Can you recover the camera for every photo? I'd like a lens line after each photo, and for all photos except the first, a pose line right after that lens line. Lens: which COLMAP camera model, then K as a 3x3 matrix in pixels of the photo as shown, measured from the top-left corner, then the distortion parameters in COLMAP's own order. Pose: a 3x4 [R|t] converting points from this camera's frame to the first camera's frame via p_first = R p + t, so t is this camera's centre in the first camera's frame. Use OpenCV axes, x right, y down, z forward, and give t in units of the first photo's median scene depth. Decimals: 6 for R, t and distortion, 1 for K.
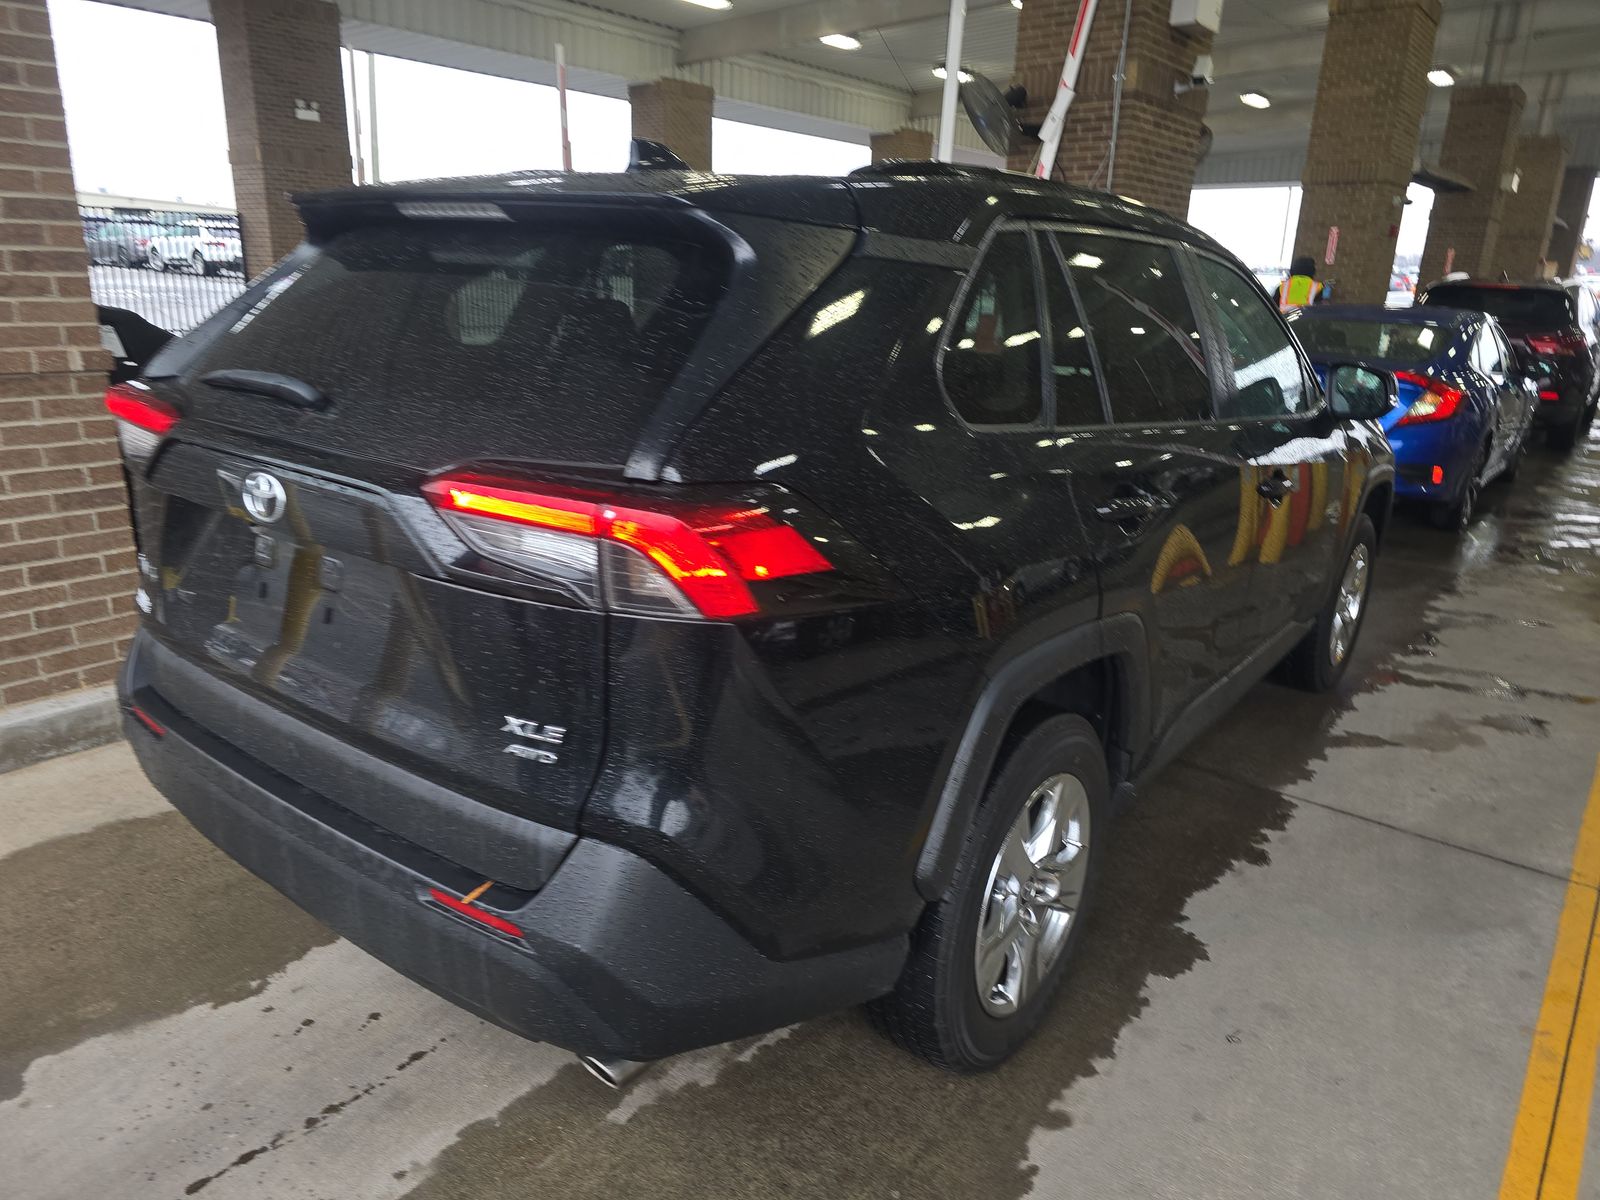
lens RADIAL K [[1096.7, 0, 812.4], [0, 1096.7, 602.1], [0, 0, 1]] dist [0.073669, -0.058097]
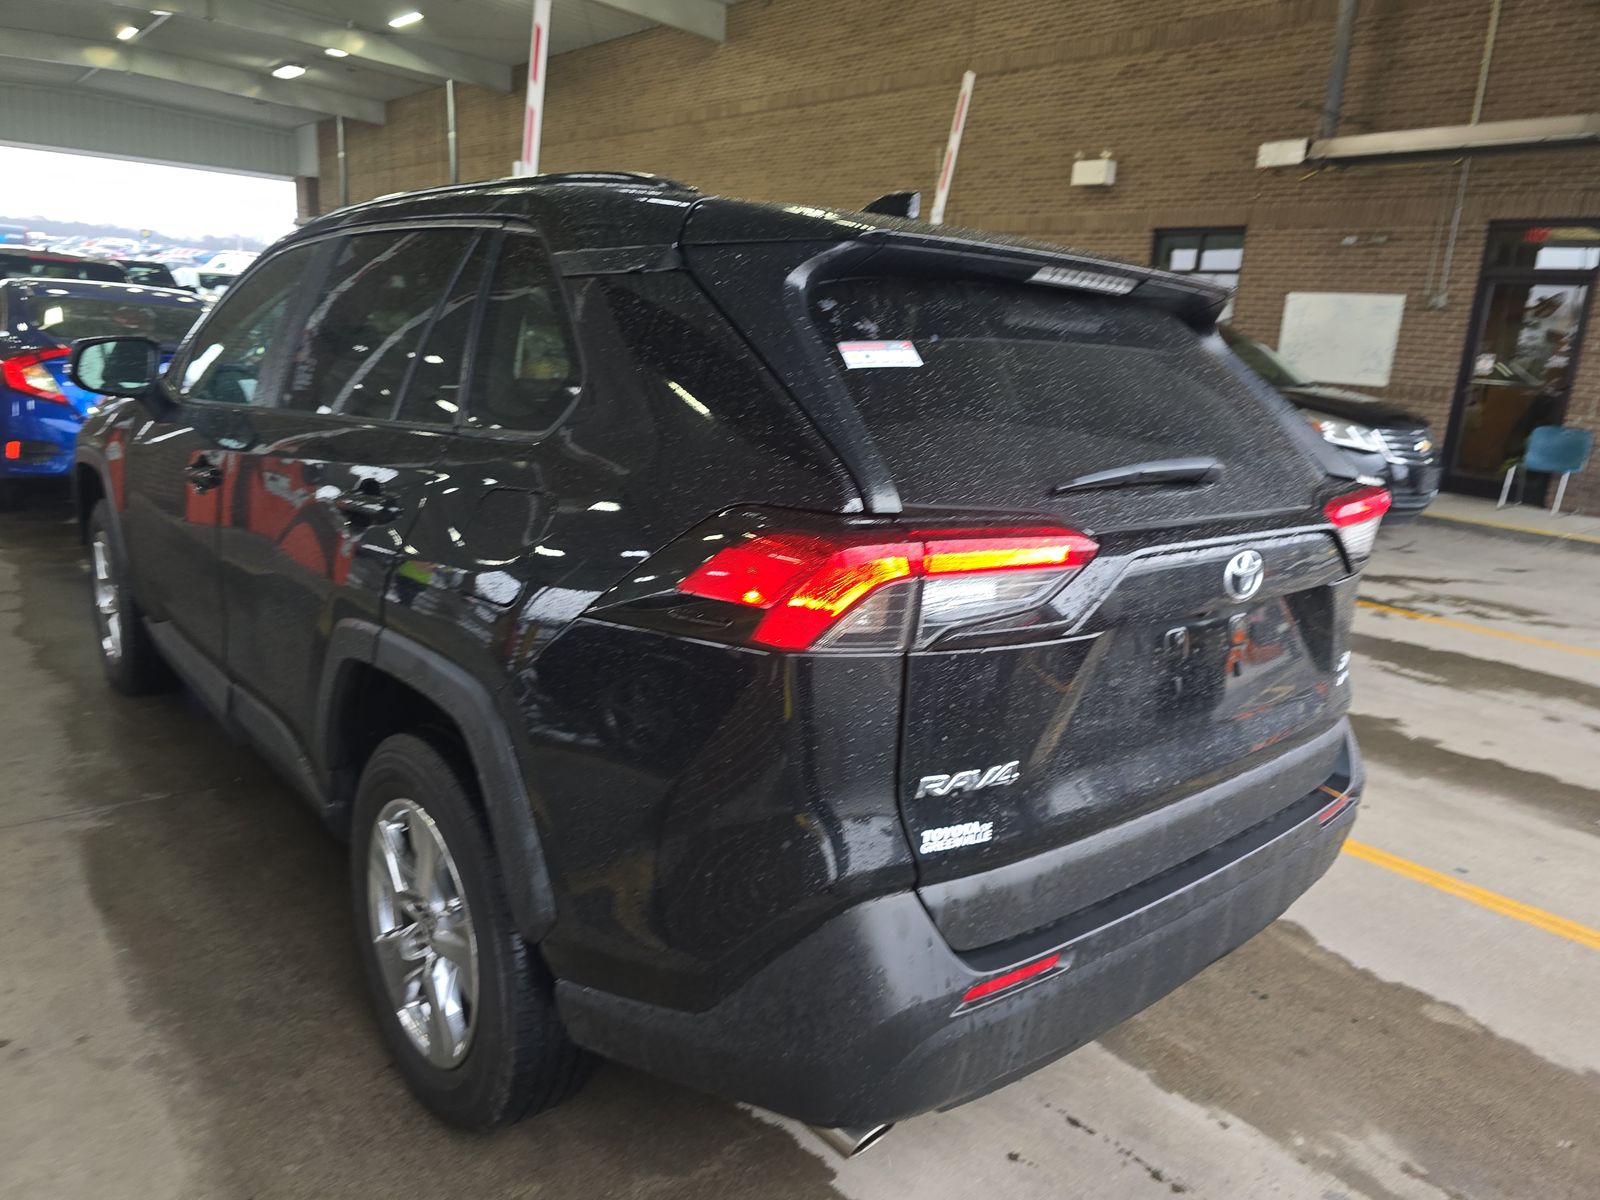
lens RADIAL K [[1096.7, 0, 812.4], [0, 1096.7, 602.1], [0, 0, 1]] dist [0.073669, -0.058097]
pose [[0.173188, -0.256011, 0.951033, -1.515982], [0.223583, 0.950634, 0.215188, -0.370880], [-0.959175, 0.175367, 0.221878, 1.145021]]
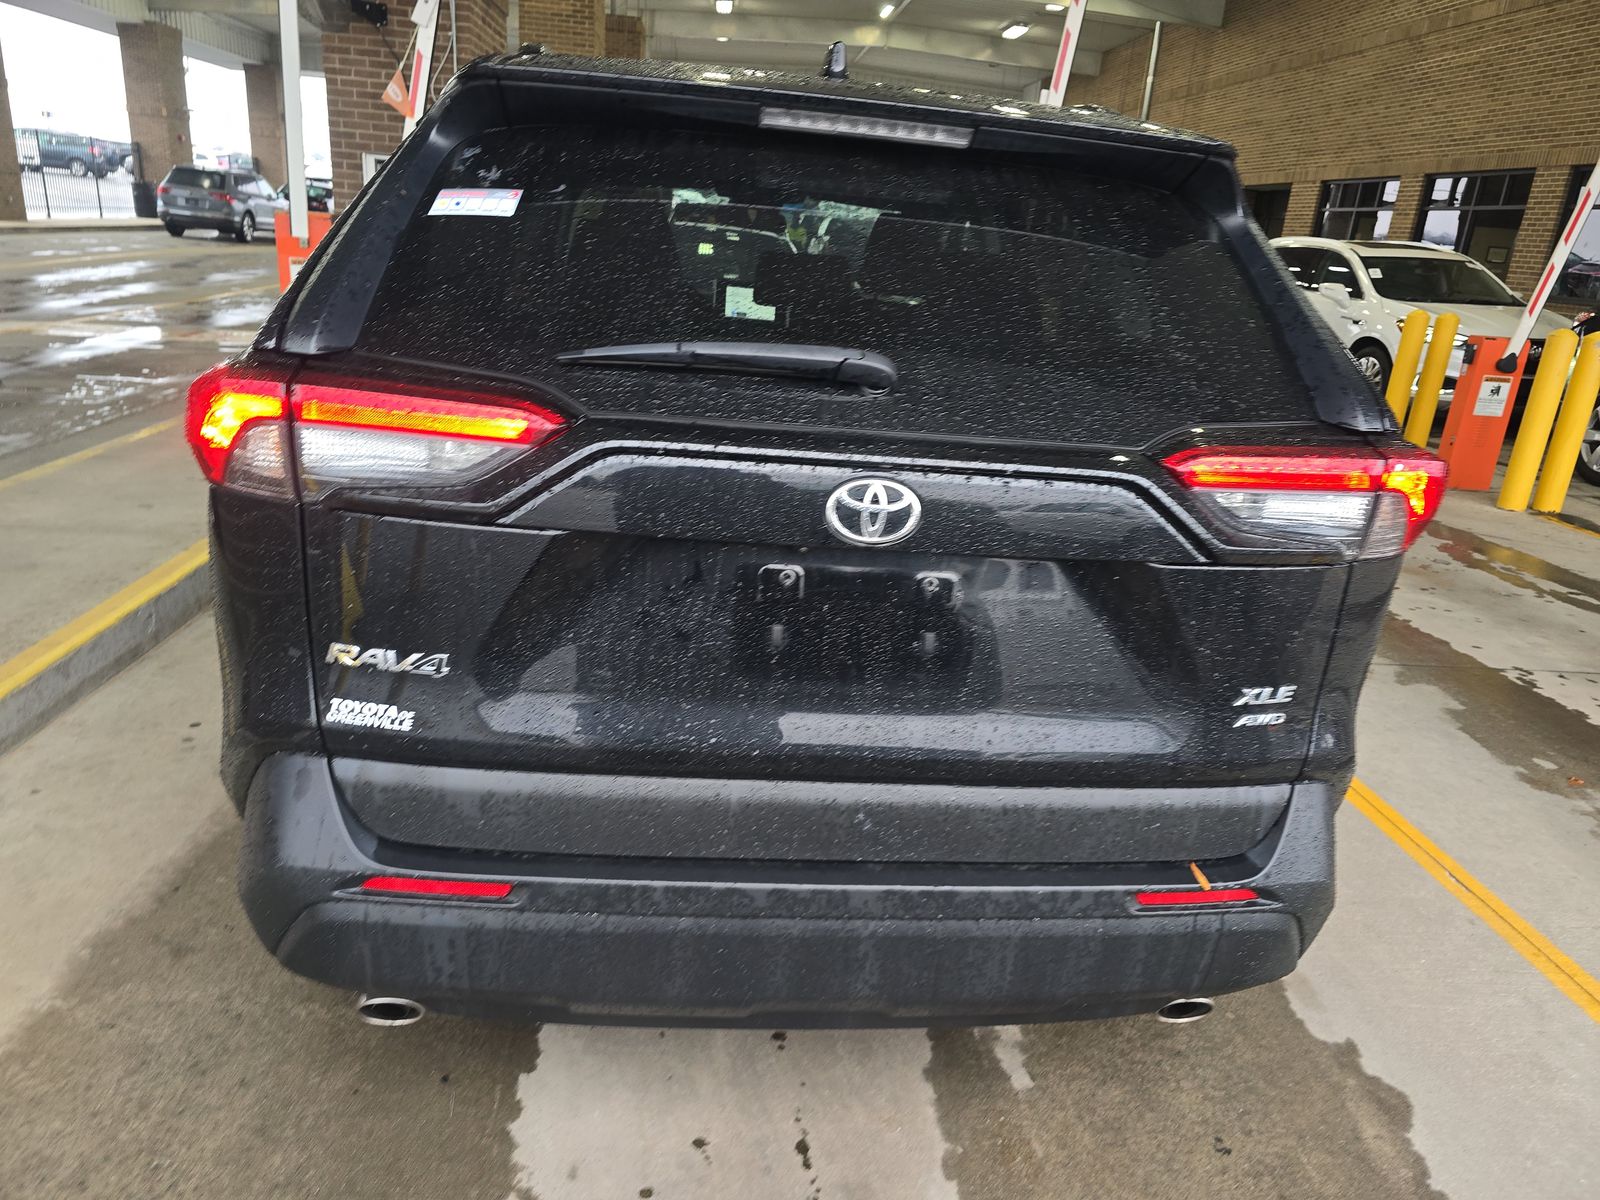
lens RADIAL K [[1096.7, 0, 812.4], [0, 1096.7, 602.1], [0, 0, 1]] dist [0.073669, -0.058097]
pose [[0.715070, -0.196716, 0.670804, -1.036122], [0.141023, 0.980454, 0.137193, -0.140326], [-0.684680, -0.003504, 0.728835, 0.473210]]
